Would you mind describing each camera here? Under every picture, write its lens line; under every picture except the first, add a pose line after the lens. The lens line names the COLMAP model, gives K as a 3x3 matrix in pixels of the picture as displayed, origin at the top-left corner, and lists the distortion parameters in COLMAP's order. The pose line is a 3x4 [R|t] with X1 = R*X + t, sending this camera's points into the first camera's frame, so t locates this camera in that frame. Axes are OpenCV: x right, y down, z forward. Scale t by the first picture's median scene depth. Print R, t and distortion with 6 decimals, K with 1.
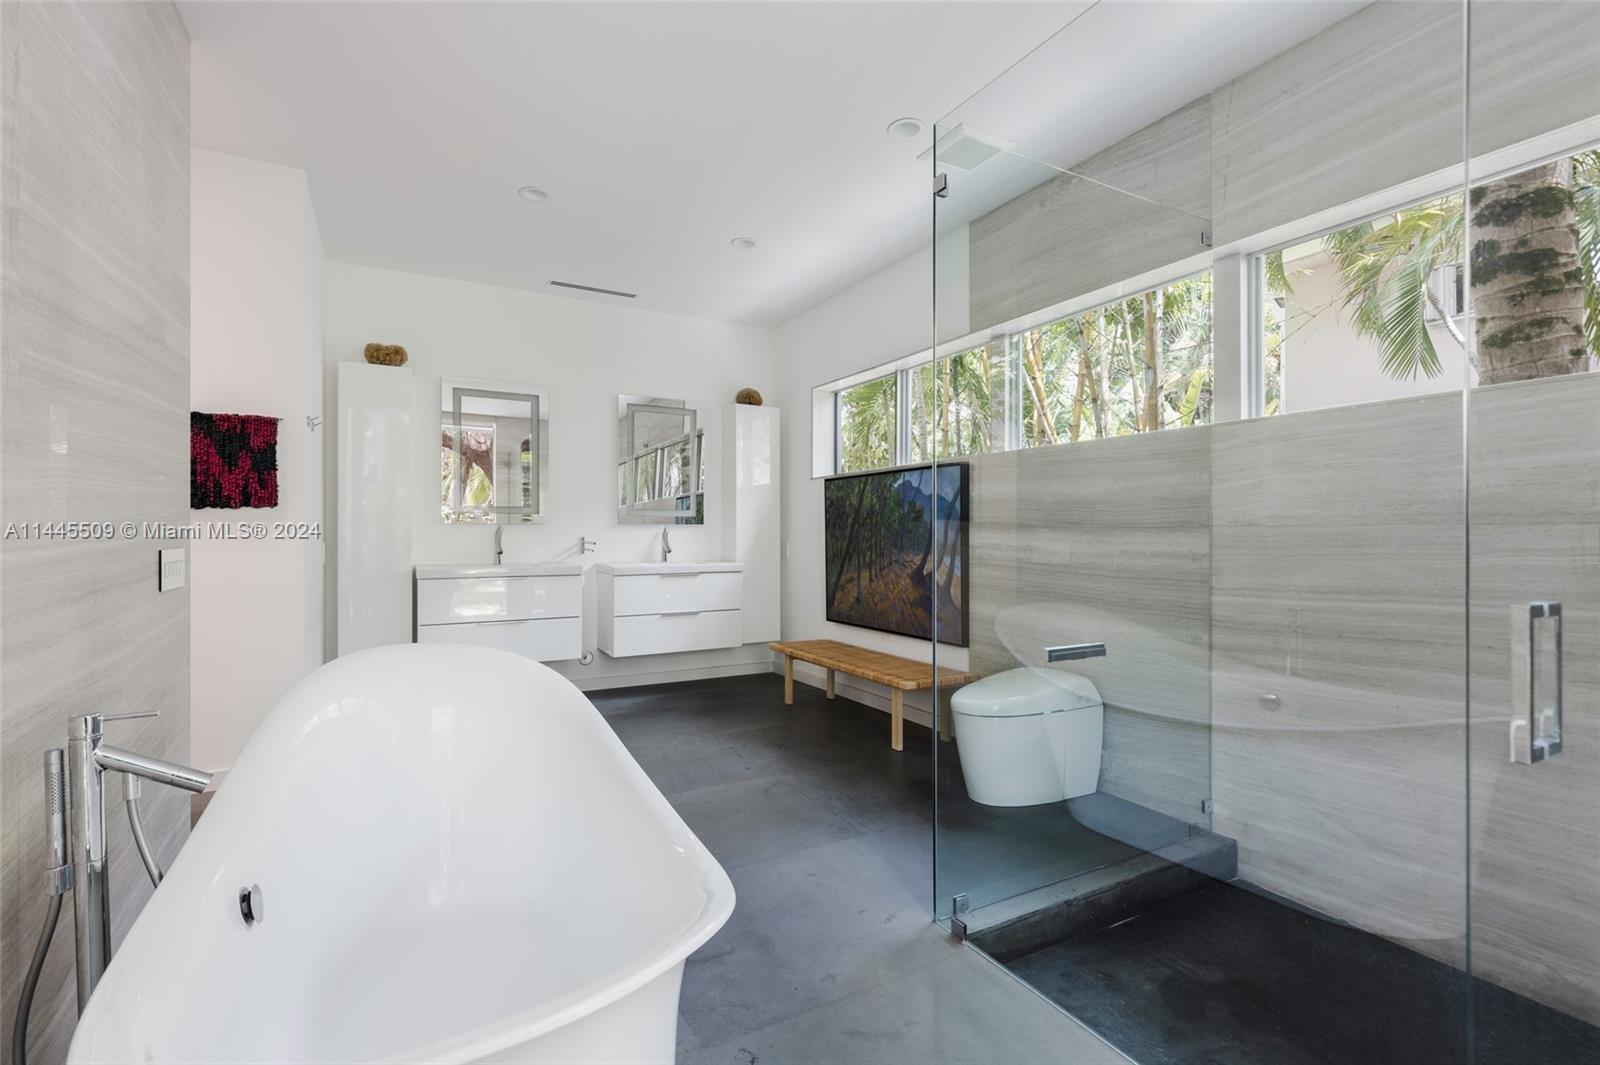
lens RADIAL K [[726.6, 0, 800.1], [0, 726.6, 536.7], [0, 0, 1]] dist [-0.000158, 0.000177]
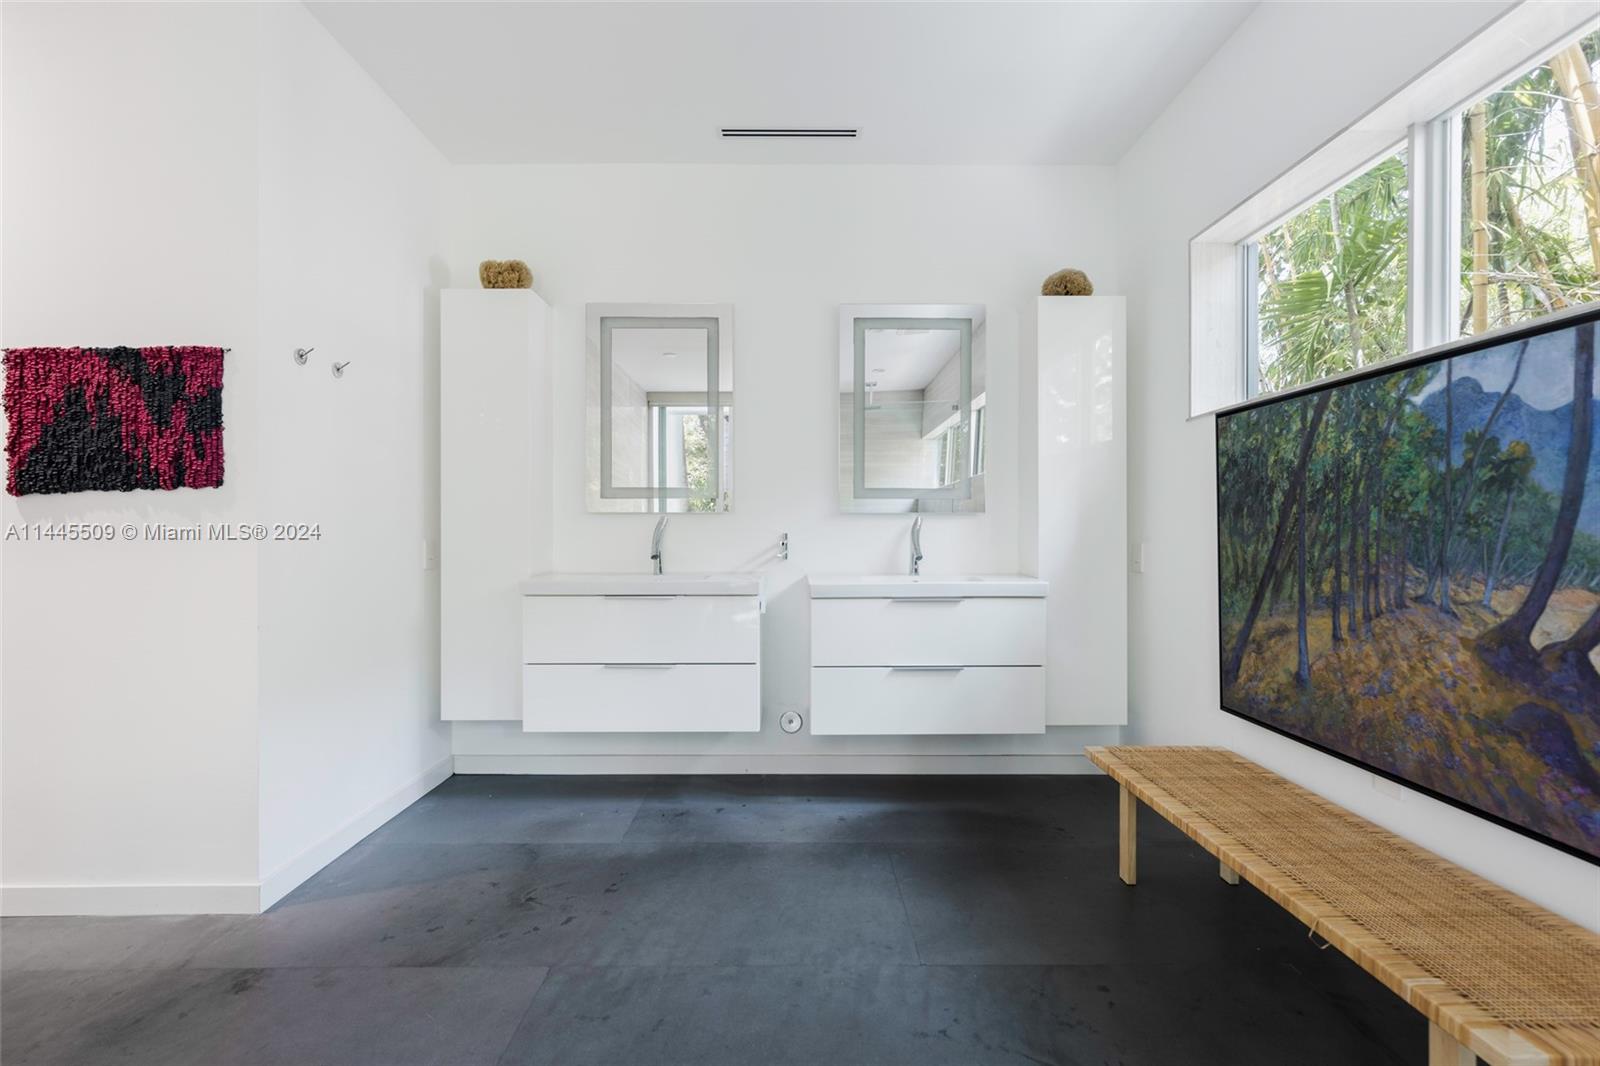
lens RADIAL K [[762.0, 0, 798.1], [0, 762.0, 531.7], [0, 0, 1]] dist [-0.002599, 0.000177]
pose [[0.877515, 0.000418, -0.479548, 0.035912], [-0.000994, 0.999999, -0.000948, -0.000713], [0.479547, 0.001308, 0.877515, 0.470566]]
